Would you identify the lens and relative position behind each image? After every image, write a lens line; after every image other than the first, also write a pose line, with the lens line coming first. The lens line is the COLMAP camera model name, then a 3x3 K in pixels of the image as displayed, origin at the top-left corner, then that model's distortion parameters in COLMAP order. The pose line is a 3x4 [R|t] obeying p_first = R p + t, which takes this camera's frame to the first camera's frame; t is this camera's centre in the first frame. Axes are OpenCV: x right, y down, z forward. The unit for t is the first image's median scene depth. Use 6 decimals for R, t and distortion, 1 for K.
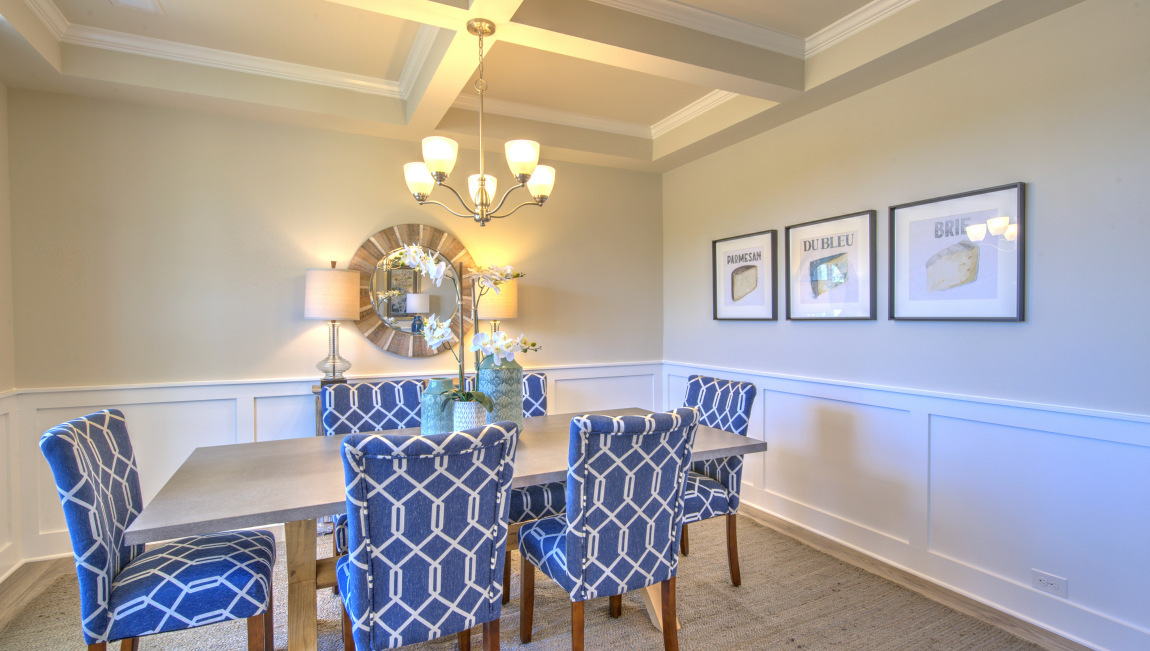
lens RADIAL K [[544.3, 0, 576.5], [0, 544.3, 333.7], [0, 0, 1]] dist [0.000239, -0.001179]
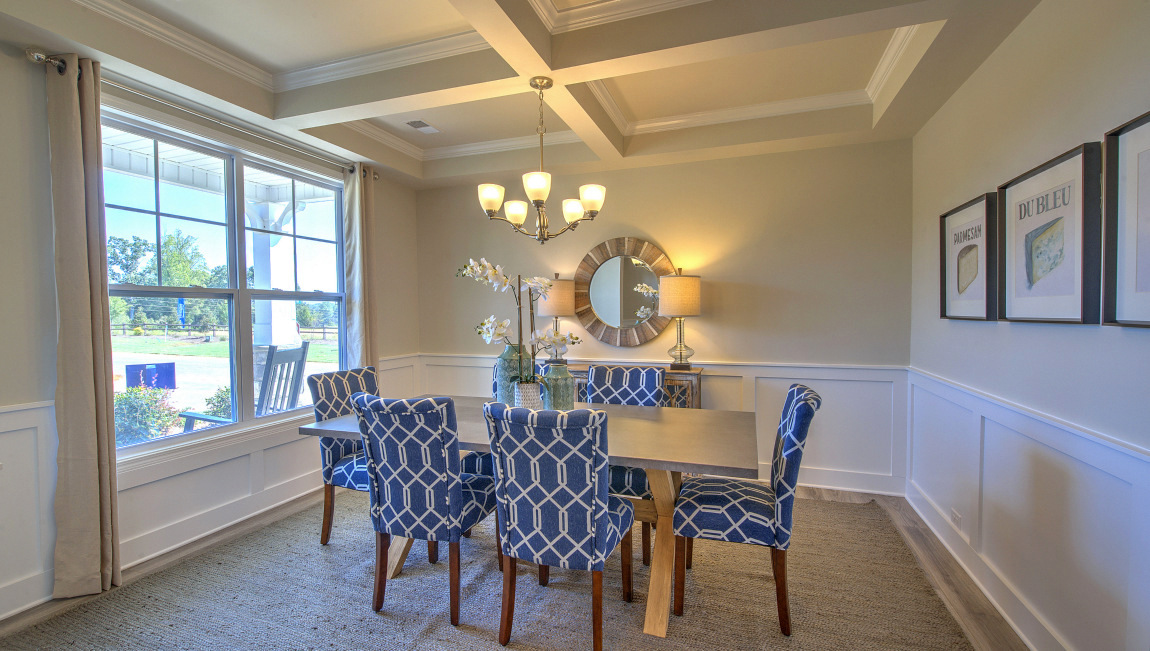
lens RADIAL K [[490.2, 0, 594.3], [0, 490.2, 333.1], [0, 0, 1]] dist [-0.001150, -0.000846]
pose [[0.708256, 0.031113, -0.705270, 0.711445], [-0.016806, 0.999488, 0.027215, -0.027801], [0.705756, -0.007423, 0.708416, 0.293246]]
